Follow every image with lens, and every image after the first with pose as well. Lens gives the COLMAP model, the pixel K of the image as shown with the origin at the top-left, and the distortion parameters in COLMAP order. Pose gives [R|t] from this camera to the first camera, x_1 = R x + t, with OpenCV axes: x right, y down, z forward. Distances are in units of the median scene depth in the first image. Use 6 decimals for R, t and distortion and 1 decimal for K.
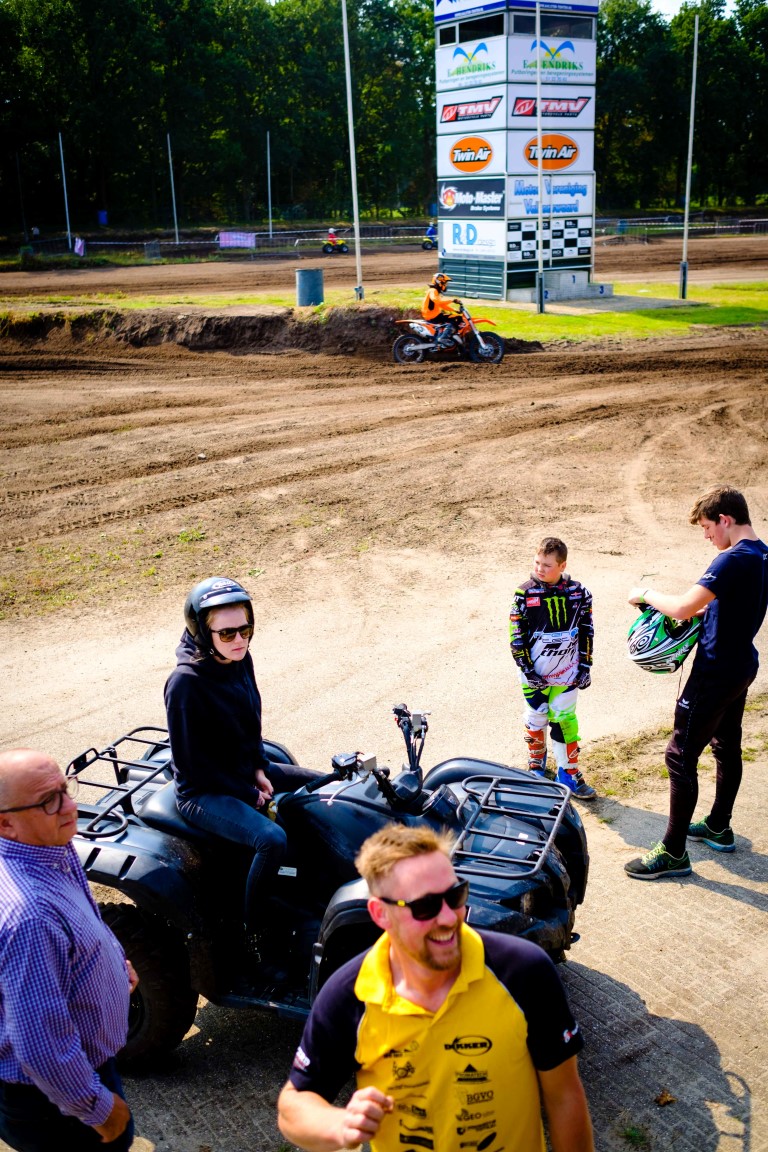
lens RADIAL K [[1161.7, 0, 386.1], [0, 1161.7, 568.2], [0, 0, 1]] dist [-0.017570, 0.033410]
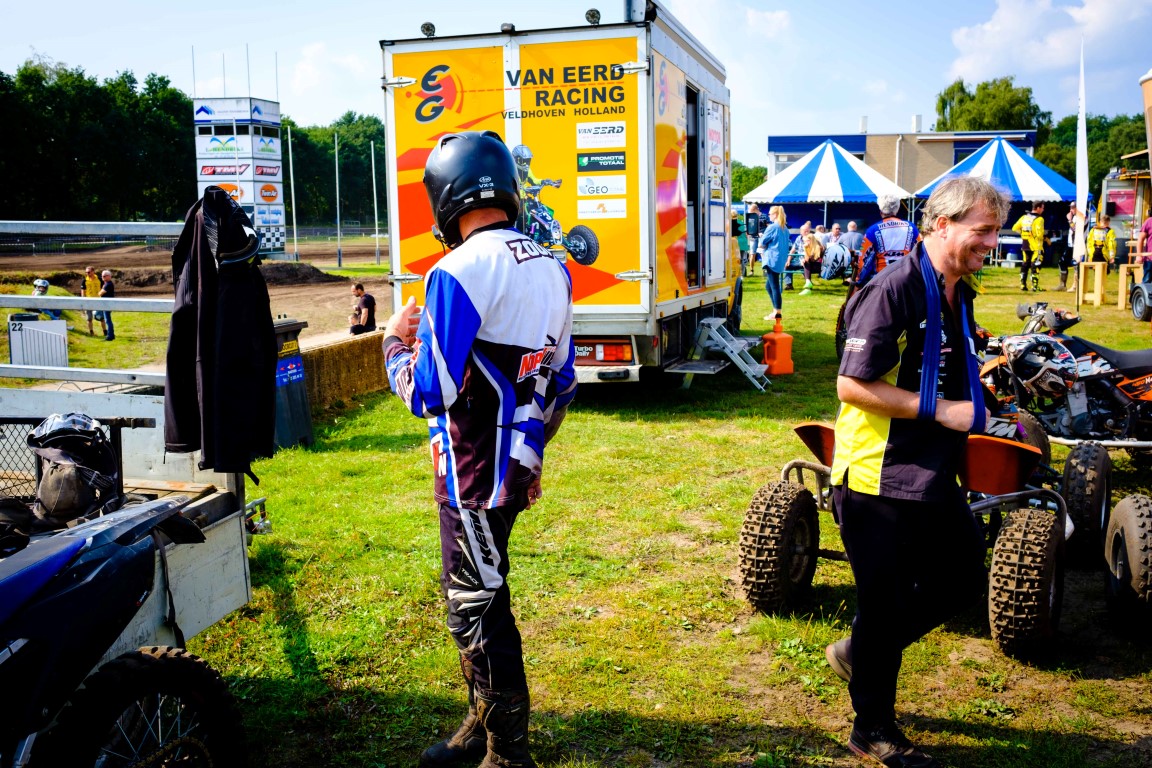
lens RADIAL K [[1145.8, 0, 578.5], [0, 1145.8, 382.8], [0, 0, 1]] dist [-0.003070, 0.006267]
pose [[0.720028, -0.078502, 0.689491, -0.807458], [0.198129, 0.975479, -0.095840, 0.226098], [-0.665060, 0.205615, 0.717926, -0.624797]]
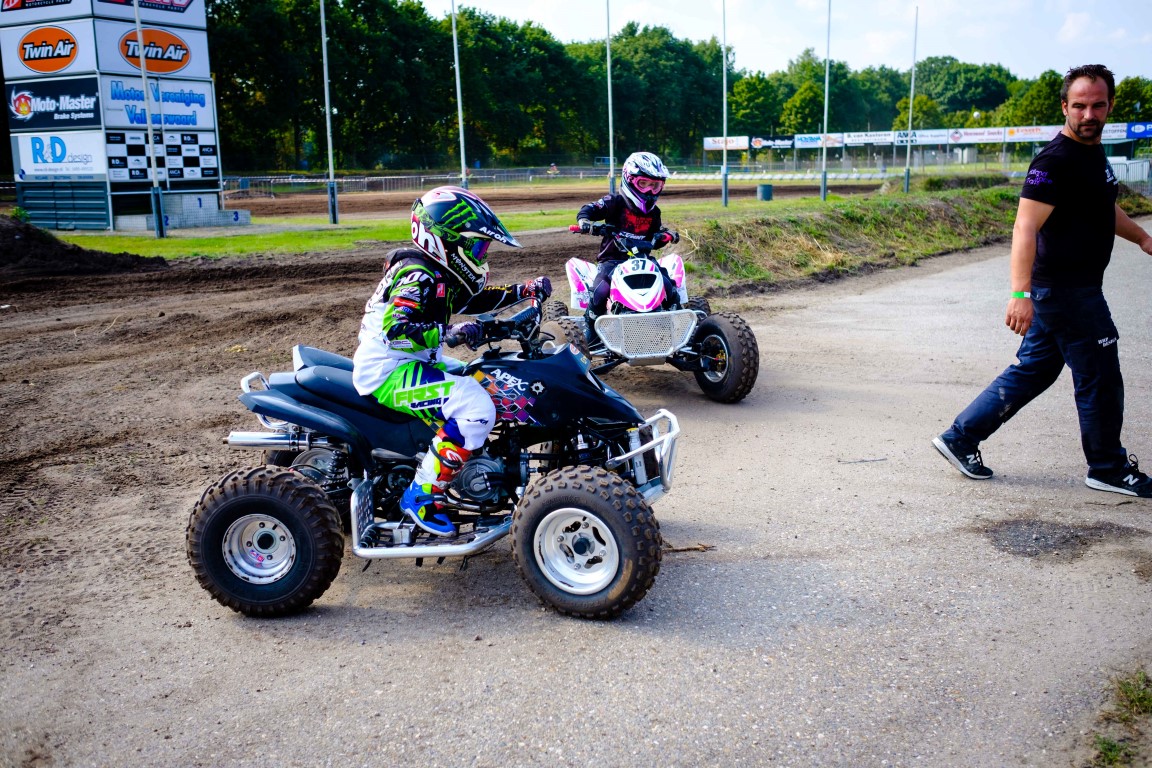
lens RADIAL K [[1161.7, 0, 578.8], [0, 1161.7, 386.6], [0, 0, 1]] dist [-0.017570, 0.033410]
pose [[0.889006, -0.077602, 0.451272, 0.020942], [0.138223, 0.985040, -0.102911, -0.001821], [-0.436535, 0.153865, 0.886433, 0.182999]]
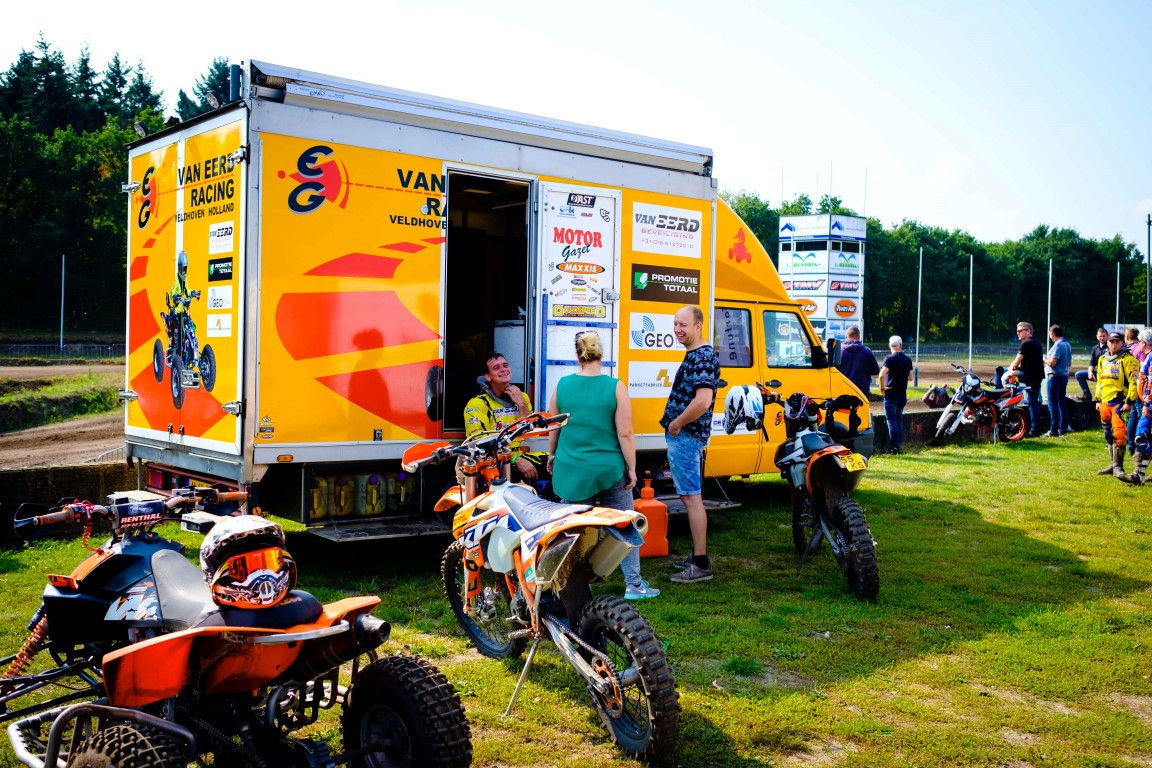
lens RADIAL K [[1145.8, 0, 578.5], [0, 1145.8, 382.8], [0, 0, 1]] dist [-0.003070, 0.006267]
pose [[0.987436, 0.037861, 0.153417, -0.559615], [0.002675, 0.966728, -0.255792, 0.229982], [-0.157997, 0.252989, 0.954481, -0.668599]]
